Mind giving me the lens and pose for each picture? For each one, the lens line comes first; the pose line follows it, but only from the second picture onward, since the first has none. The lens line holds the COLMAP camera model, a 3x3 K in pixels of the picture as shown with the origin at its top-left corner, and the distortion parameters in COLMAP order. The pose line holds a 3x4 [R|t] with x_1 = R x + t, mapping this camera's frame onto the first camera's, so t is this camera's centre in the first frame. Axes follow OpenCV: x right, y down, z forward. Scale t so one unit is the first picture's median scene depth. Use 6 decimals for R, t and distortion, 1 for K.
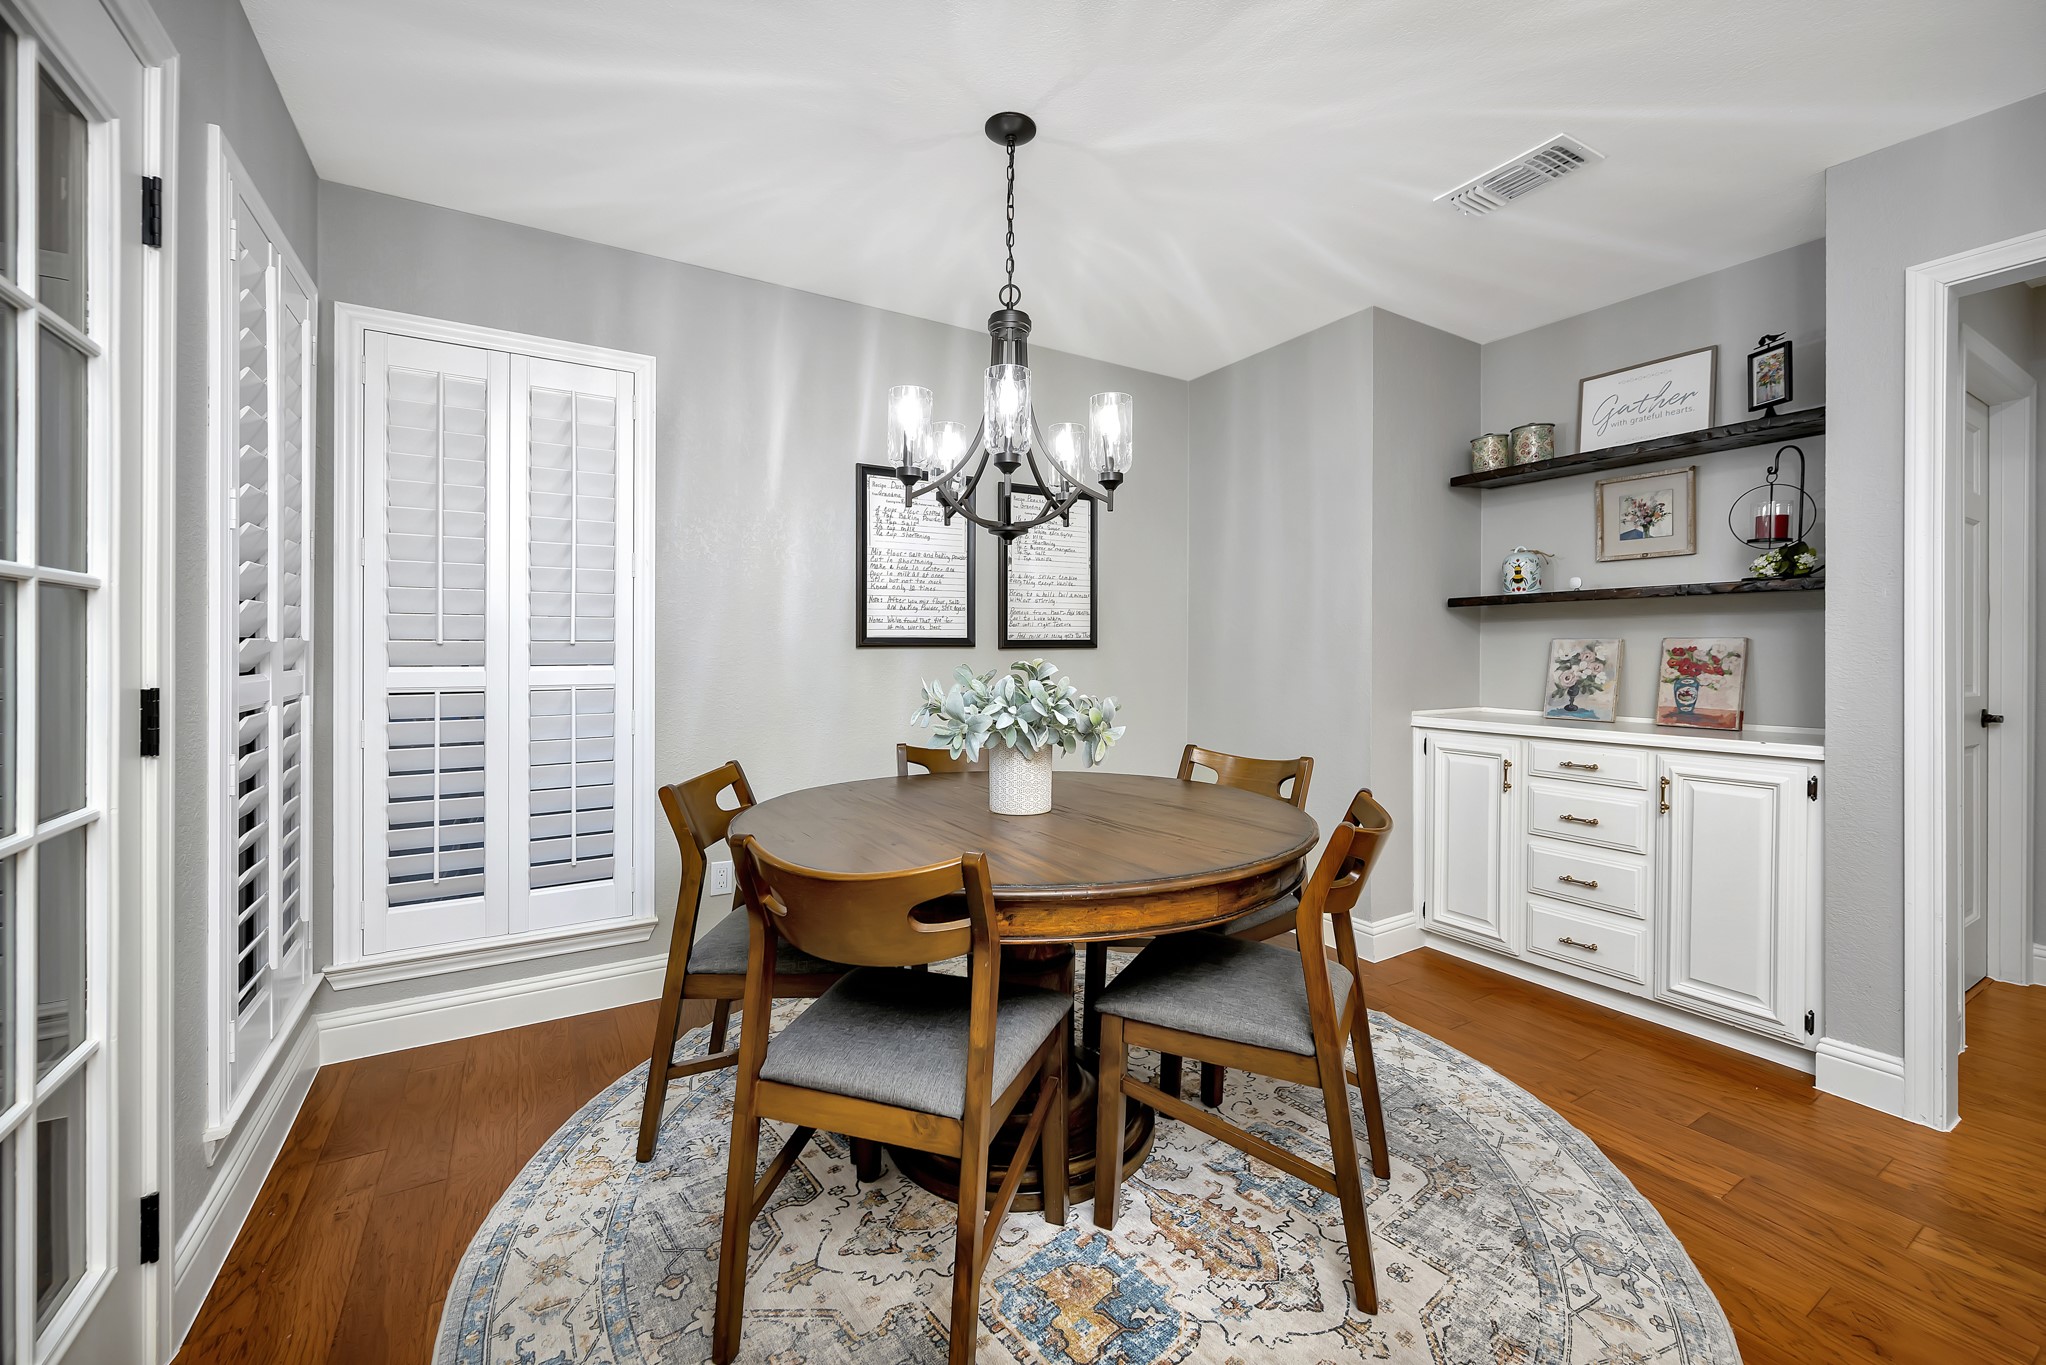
lens RADIAL K [[802.3, 0, 1035.3], [0, 802.3, 673.7], [0, 0, 1]] dist [0.002169, -0.001179]
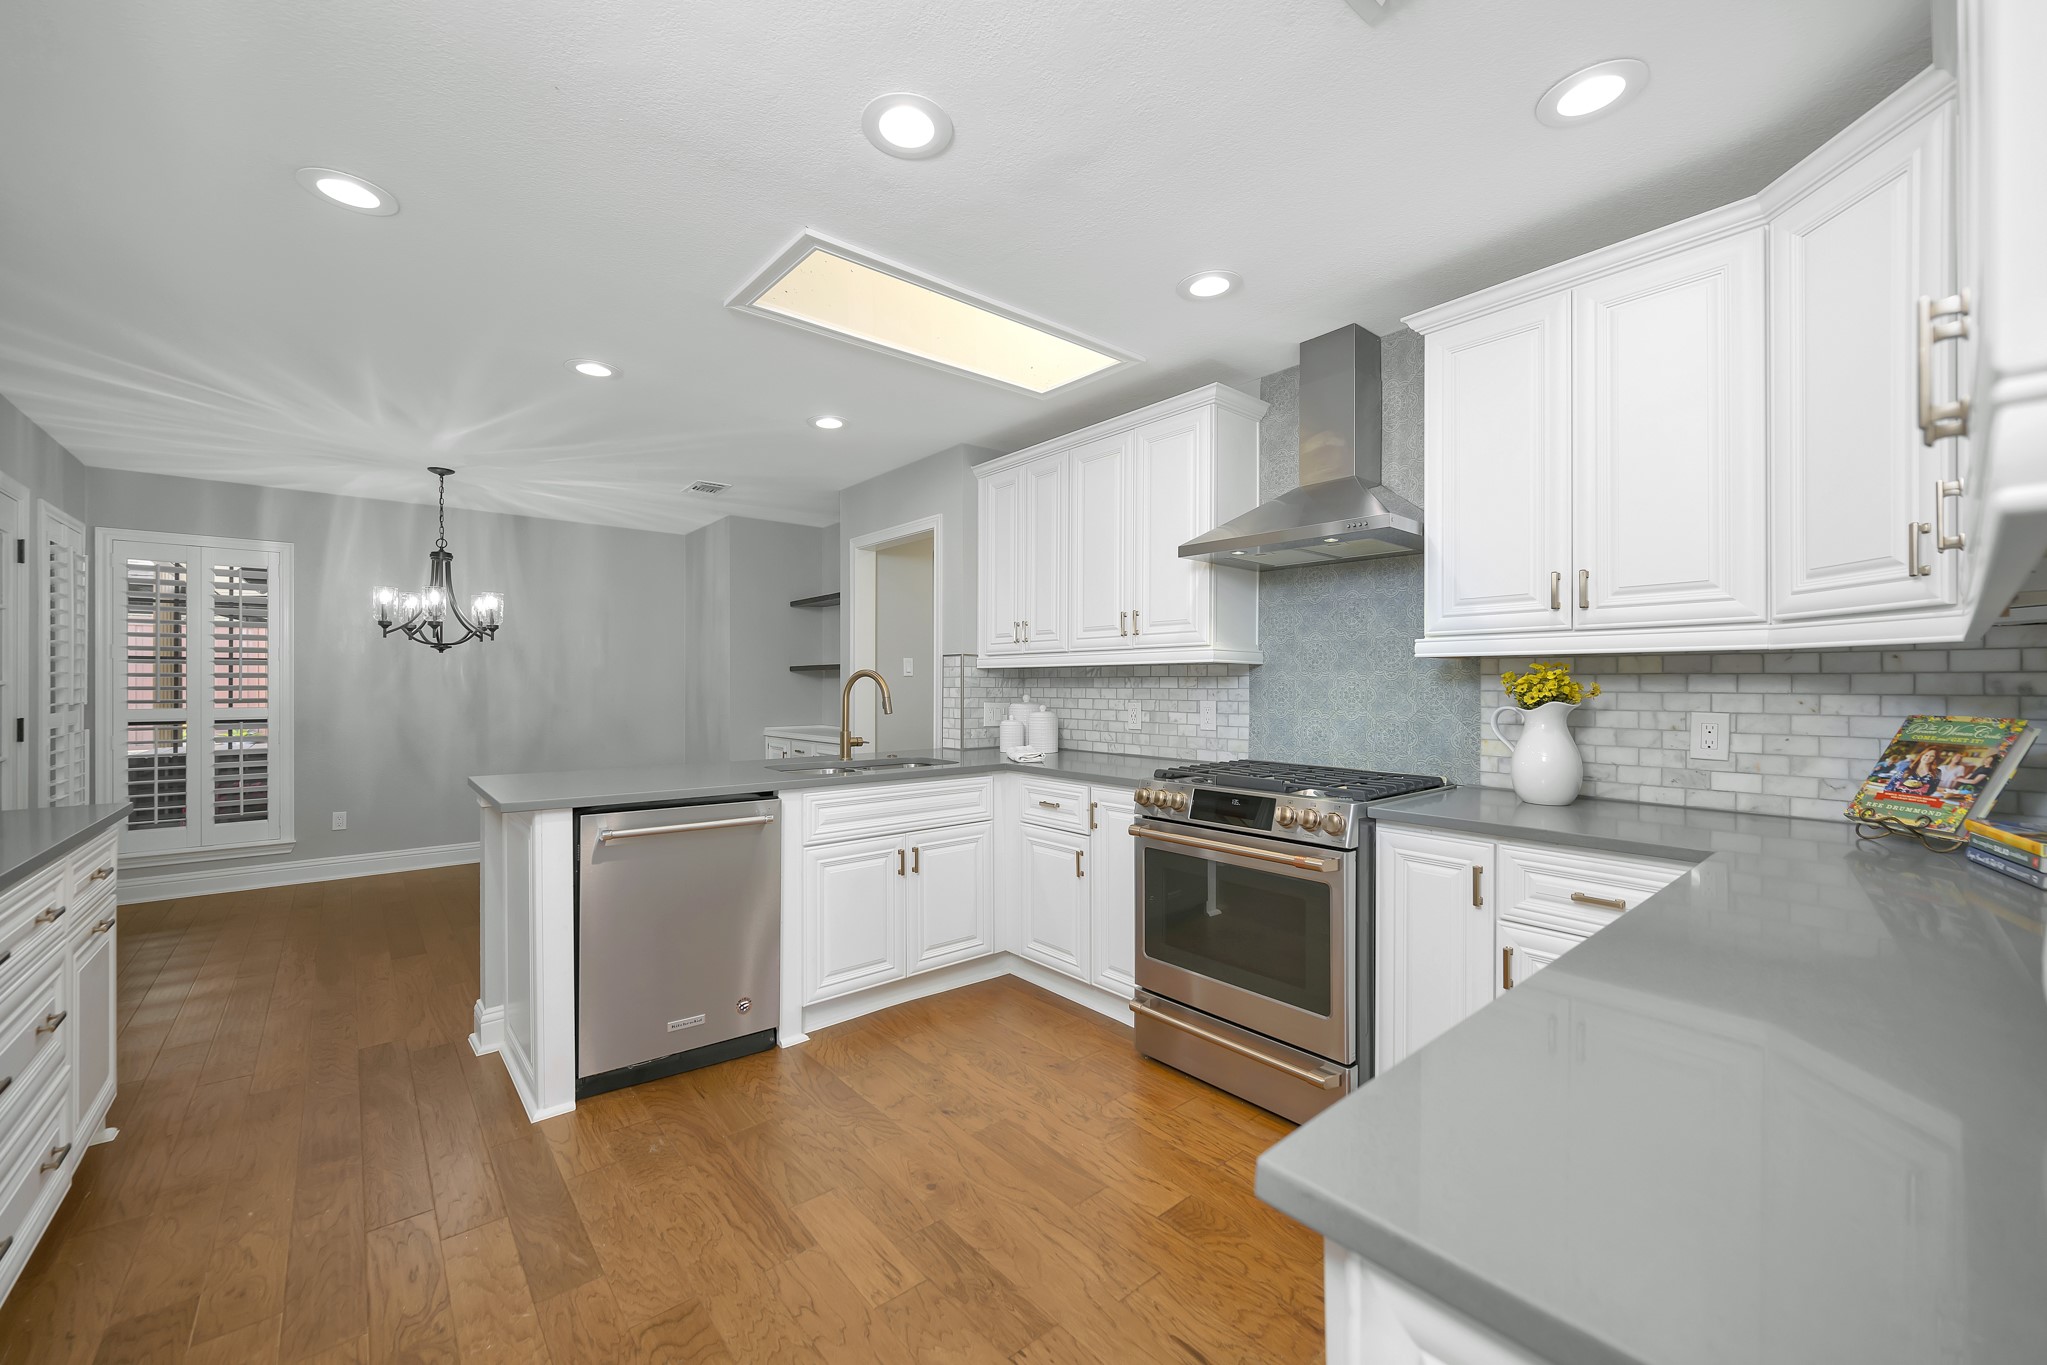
lens RADIAL K [[802.7, 0, 1058.3], [0, 802.7, 684.1], [0, 0, 1]] dist [0.002169, -0.001179]
pose [[0.987184, 0.009282, 0.159316, 1.321296], [-0.008389, 0.999945, -0.006275, -0.071849], [-0.159365, 0.004858, 0.987208, -1.516772]]
